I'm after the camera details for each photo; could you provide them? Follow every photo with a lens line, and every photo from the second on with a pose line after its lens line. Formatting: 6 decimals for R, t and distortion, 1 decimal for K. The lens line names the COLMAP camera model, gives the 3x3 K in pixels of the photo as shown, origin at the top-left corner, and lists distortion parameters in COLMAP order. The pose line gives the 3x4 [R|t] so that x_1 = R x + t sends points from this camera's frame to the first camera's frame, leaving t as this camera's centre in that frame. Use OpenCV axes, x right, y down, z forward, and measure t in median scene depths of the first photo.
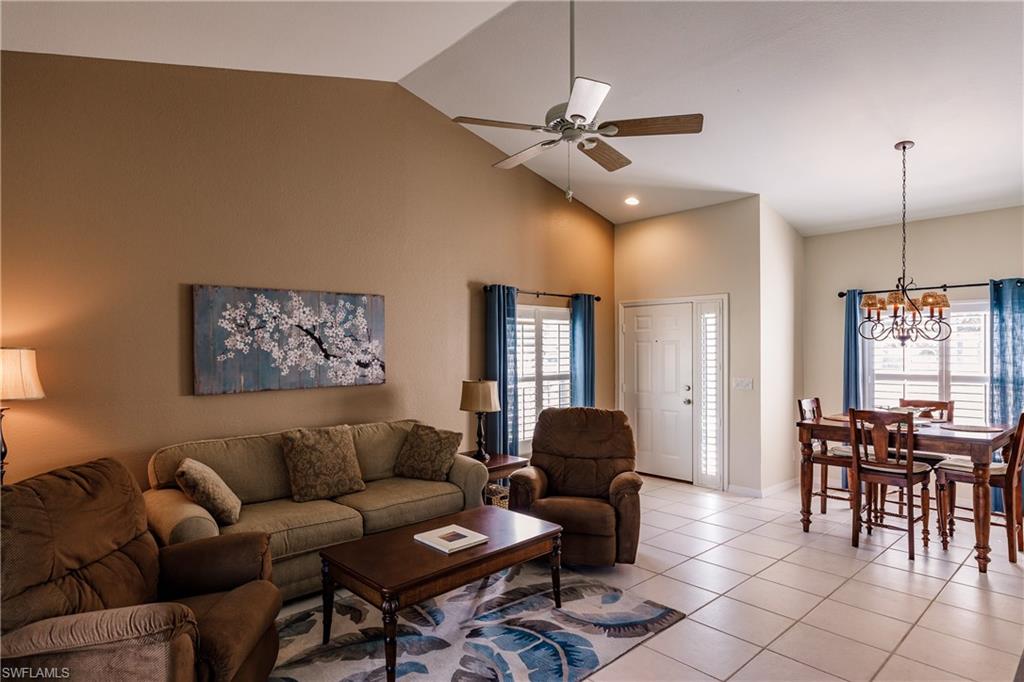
lens RADIAL K [[582.1, 0, 506.4], [0, 582.1, 348.1], [0, 0, 1]] dist [0.038251, 0.000530]
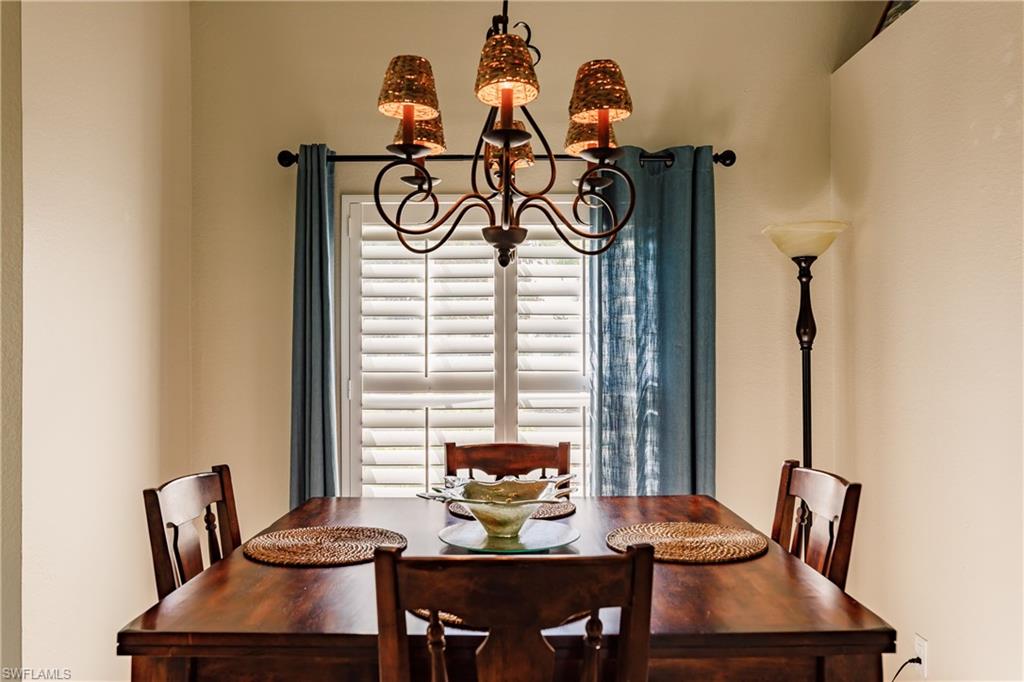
lens RADIAL K [[819.9, 0, 511.3], [0, 819.9, 346.5], [0, 0, 1]] dist [-0.000699, 0.000024]
pose [[0.679355, 0.011764, 0.733716, 0.345510], [-0.002489, 0.999903, -0.013727, 0.035957], [-0.733806, 0.007499, 0.679318, 0.654355]]
